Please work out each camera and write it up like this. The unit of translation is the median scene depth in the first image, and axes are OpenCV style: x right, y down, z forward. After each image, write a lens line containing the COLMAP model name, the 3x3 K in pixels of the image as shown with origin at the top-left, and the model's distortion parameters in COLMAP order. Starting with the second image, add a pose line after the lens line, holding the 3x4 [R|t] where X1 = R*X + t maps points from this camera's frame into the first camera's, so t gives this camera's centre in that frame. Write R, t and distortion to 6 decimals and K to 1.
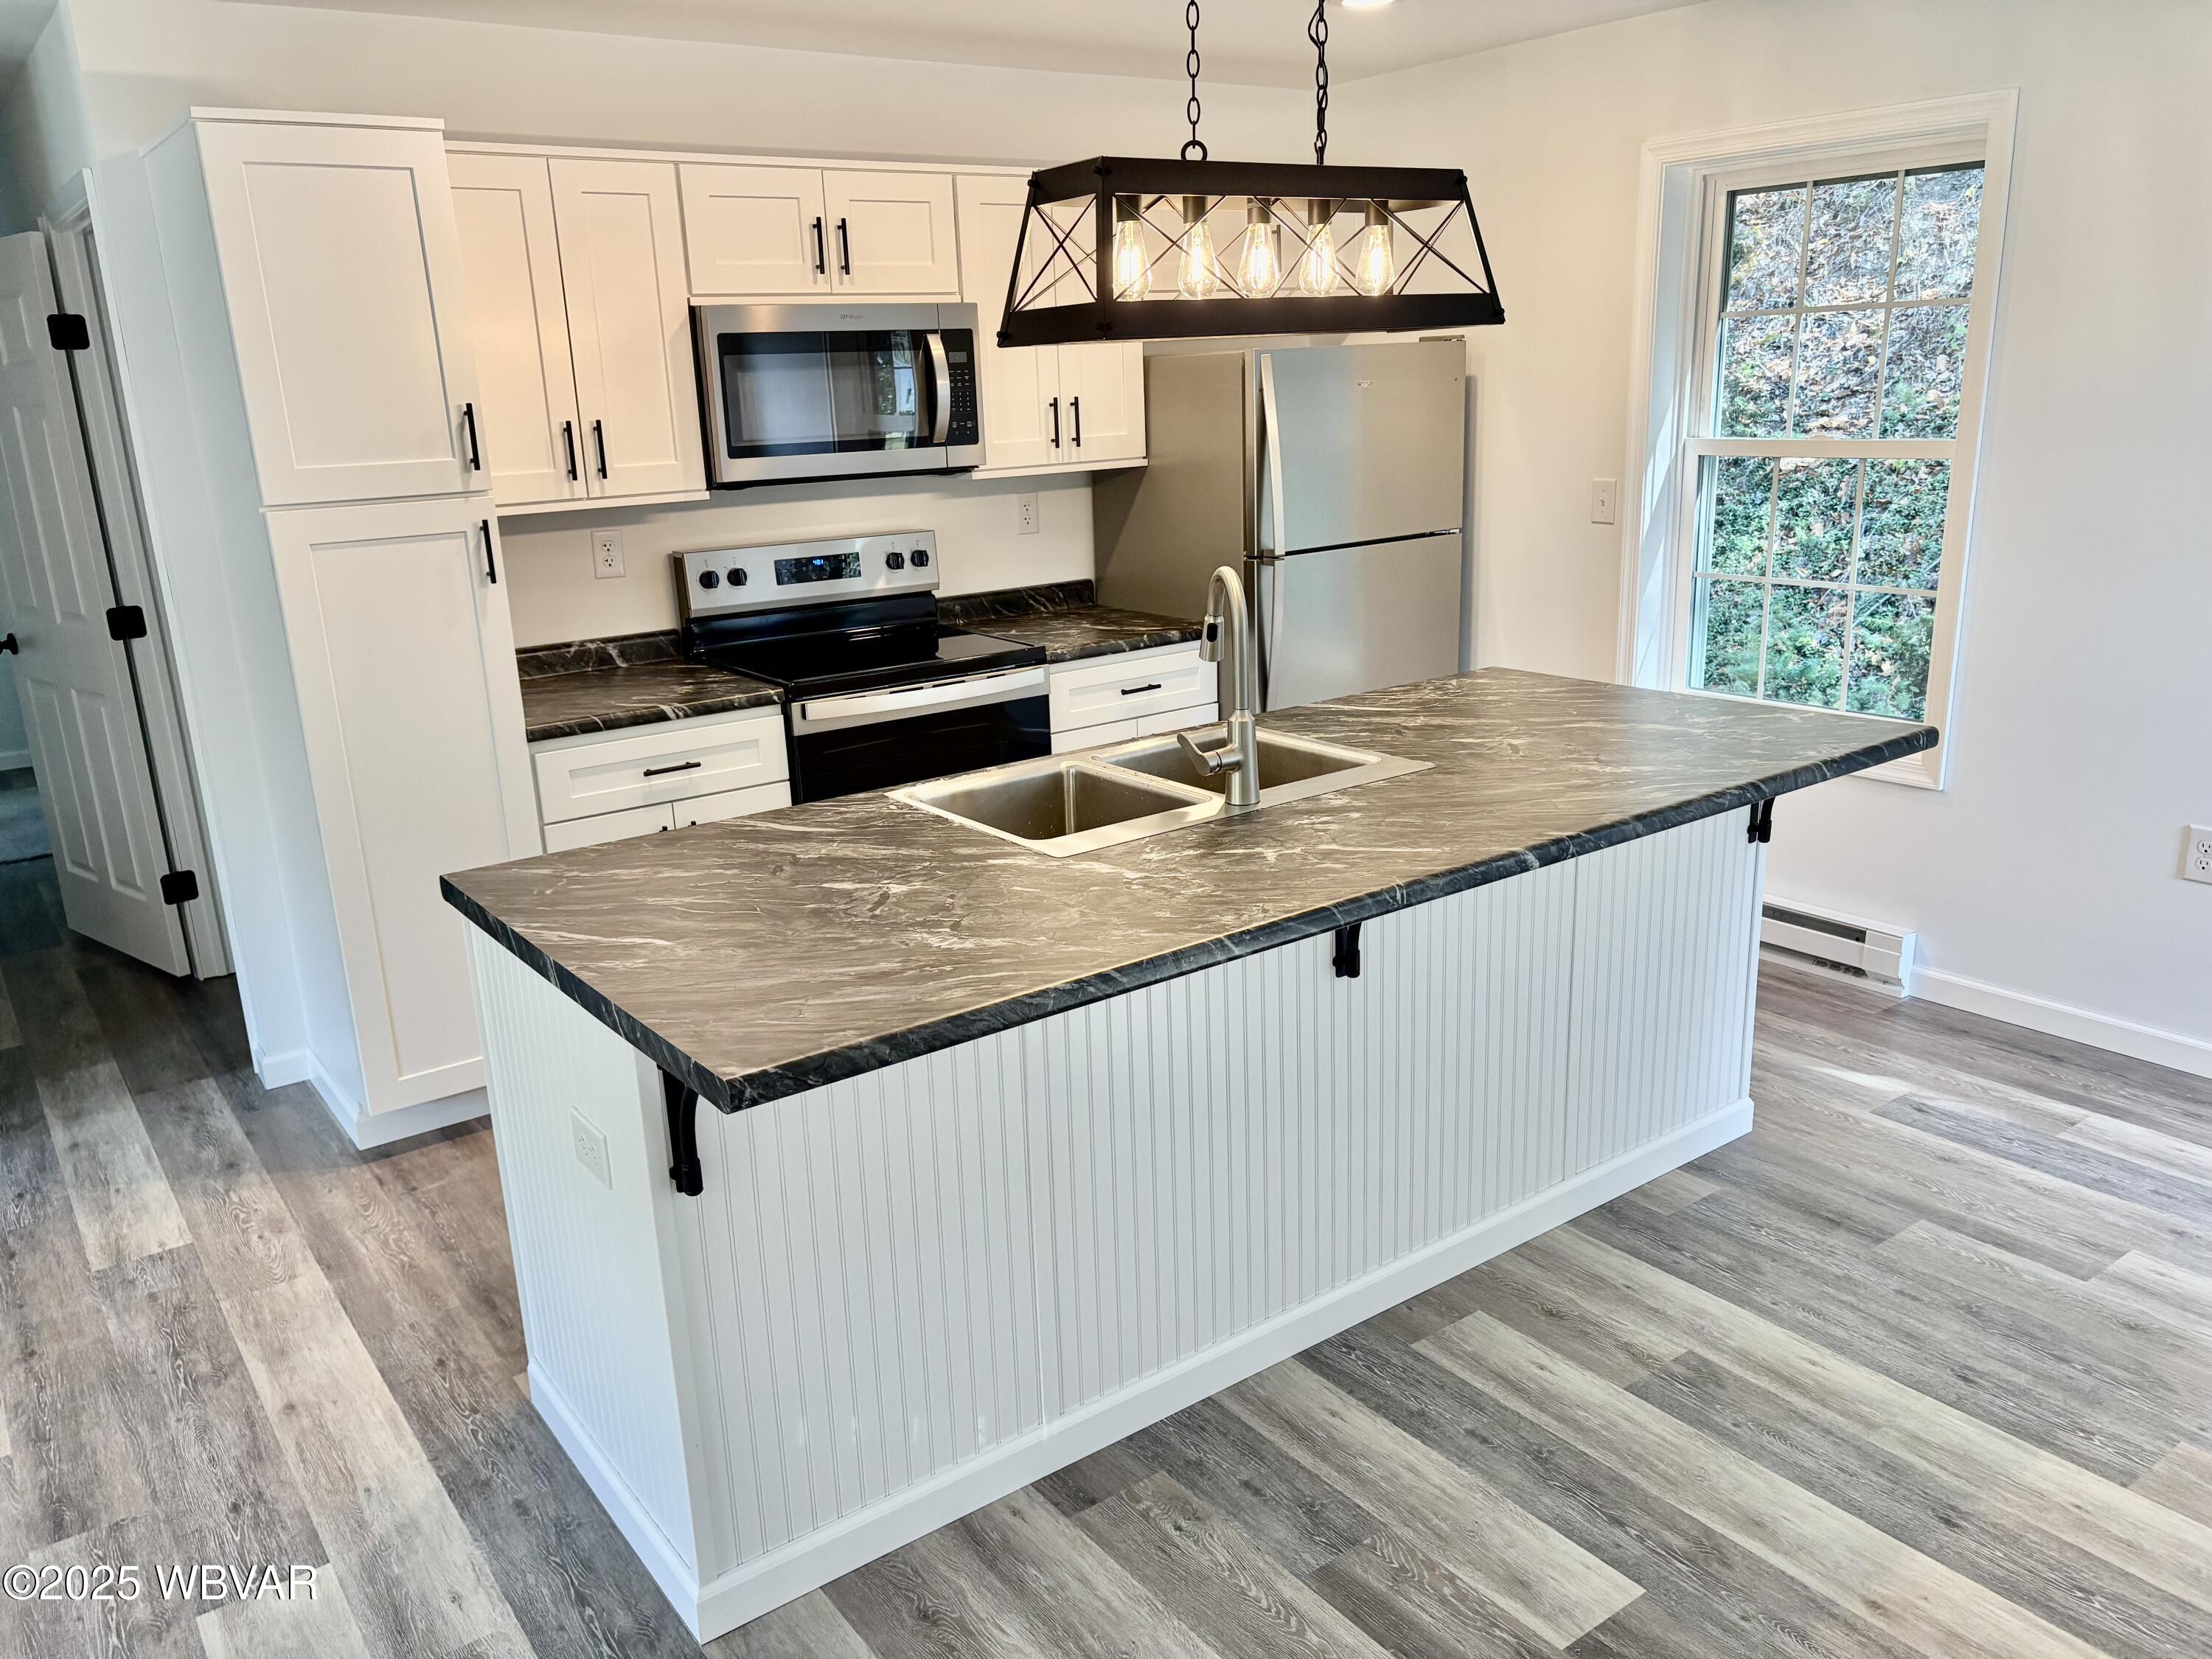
lens RADIAL K [[1671.7, 0, 1106.0], [0, 1671.7, 829.5], [0, 0, 1]] dist [0.049660, -0.048526]
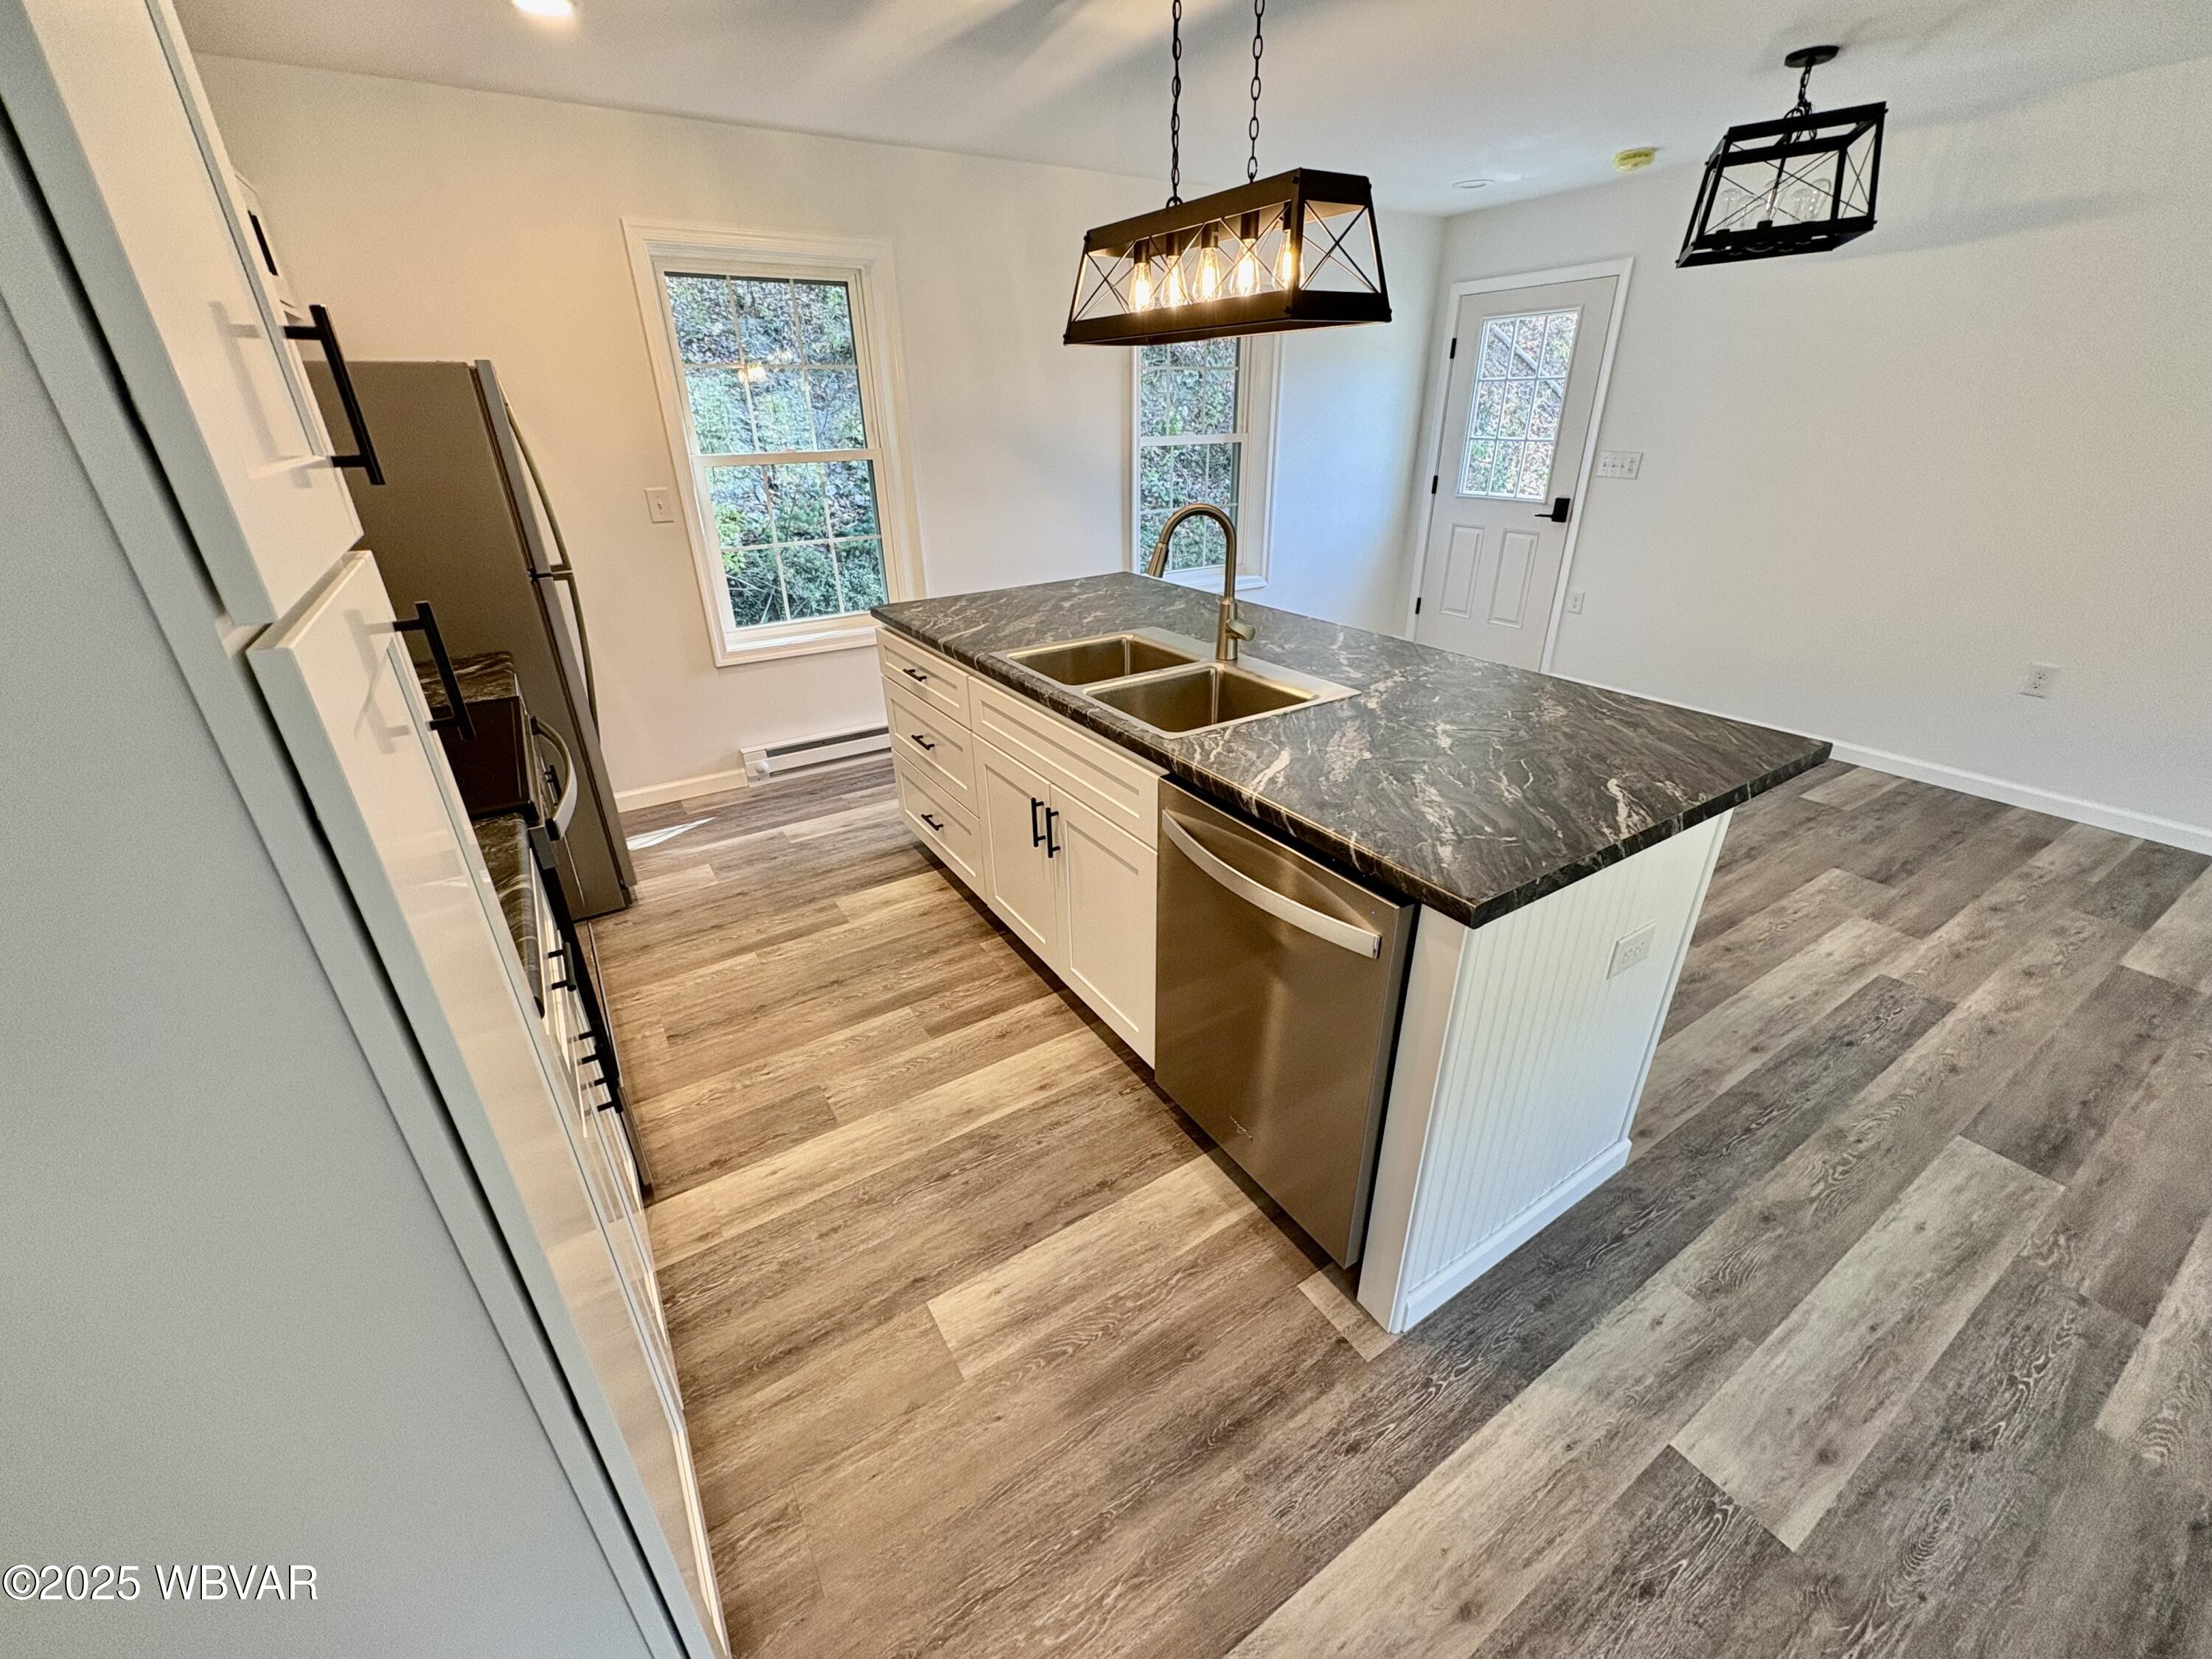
lens RADIAL K [[879.8, 0, 1100.5], [0, 879.8, 827.0], [0, 0, 1]] dist [-0.001832, 0.000166]
pose [[0.068087, -0.394834, 0.916226, -0.690676], [0.280668, 0.888849, 0.362179, -0.193319], [-0.957387, 0.232496, 0.171337, 0.944720]]
